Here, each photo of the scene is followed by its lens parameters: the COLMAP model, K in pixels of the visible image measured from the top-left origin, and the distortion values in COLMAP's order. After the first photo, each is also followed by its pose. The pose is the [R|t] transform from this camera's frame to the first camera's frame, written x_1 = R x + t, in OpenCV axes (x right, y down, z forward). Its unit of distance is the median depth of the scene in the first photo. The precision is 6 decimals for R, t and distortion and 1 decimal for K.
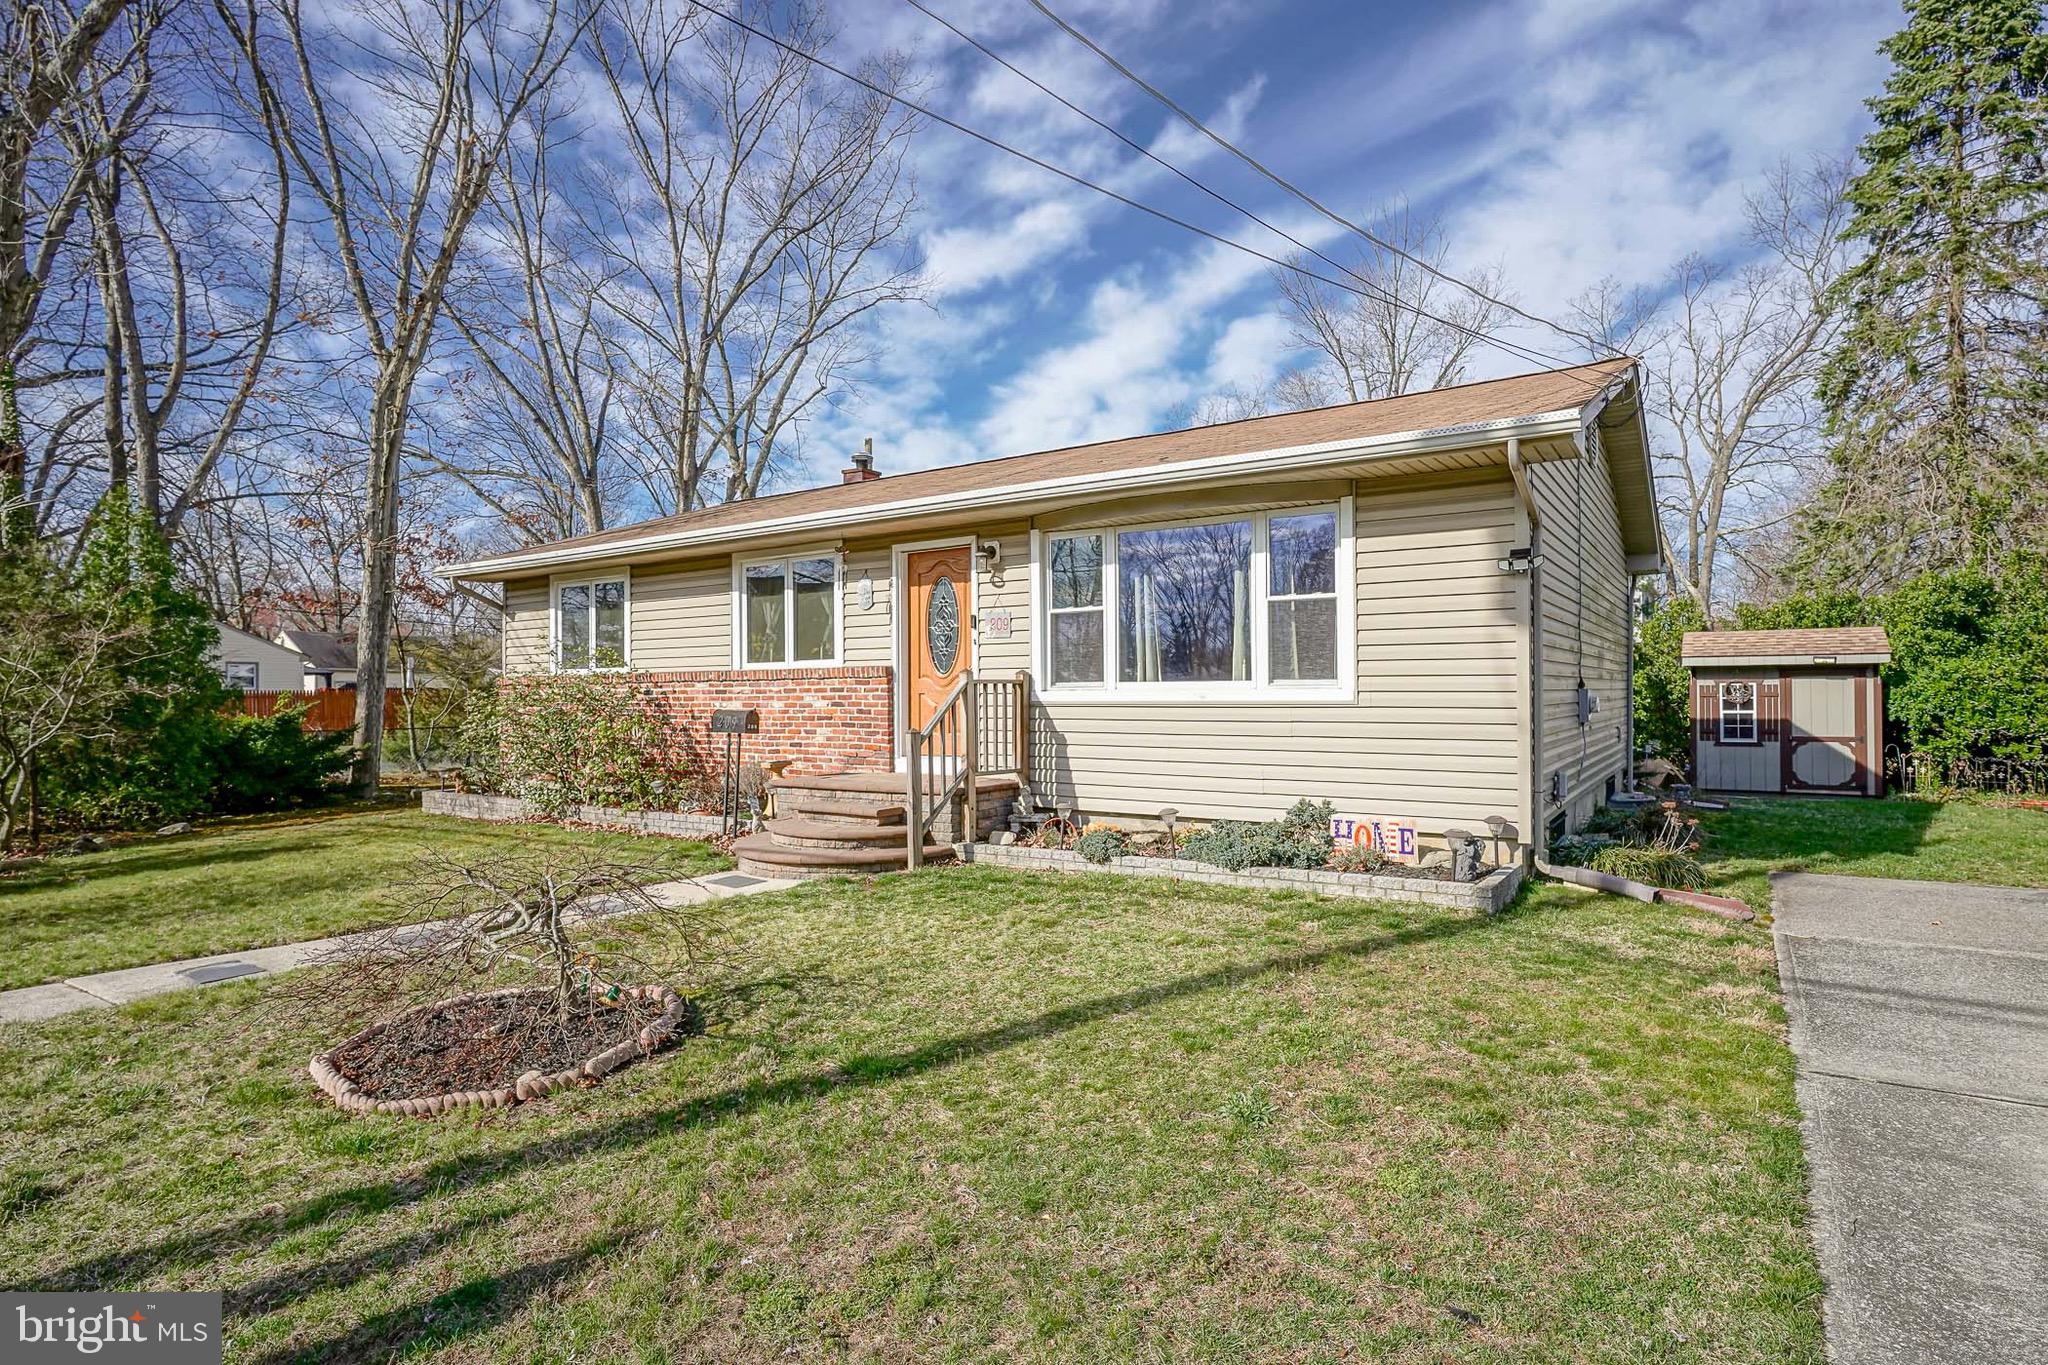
lens RADIAL K [[1006.8, 0, 1024.7], [0, 1006.8, 675.6], [0, 0, 1]] dist [-0.012937, 0.006692]
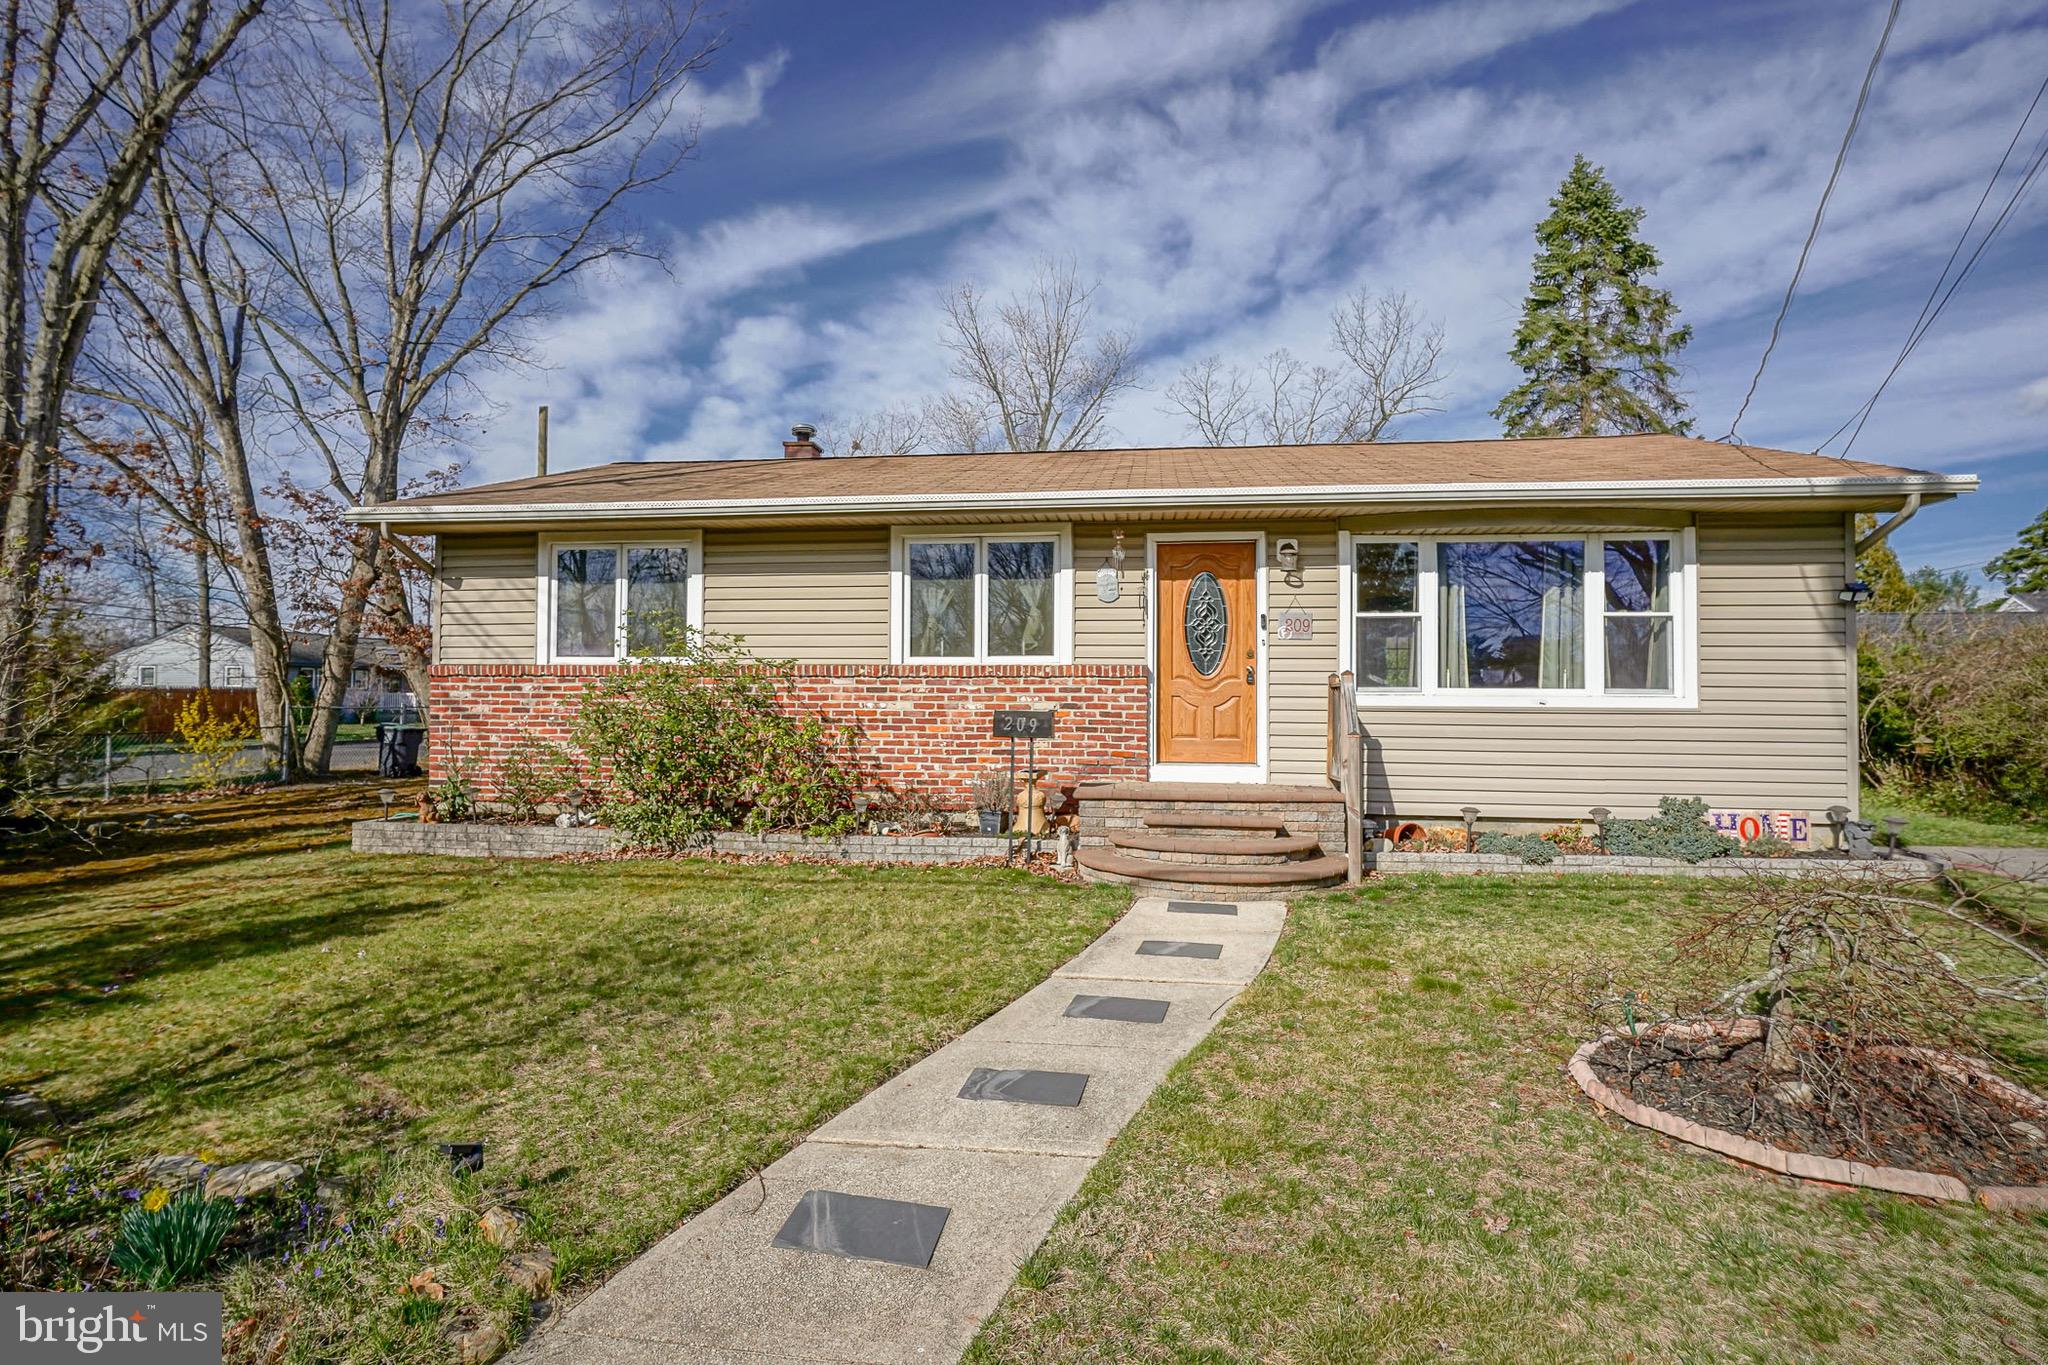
lens RADIAL K [[980.1, 0, 1024.0], [0, 980.1, 682.5], [0, 0, 1]] dist [-0.004255, 0.000000]
pose [[0.906847, 0.025883, 0.420665, -0.608807], [-0.022498, 0.999662, -0.013007, 0.020356], [-0.420860, 0.002332, 0.907123, 0.237768]]
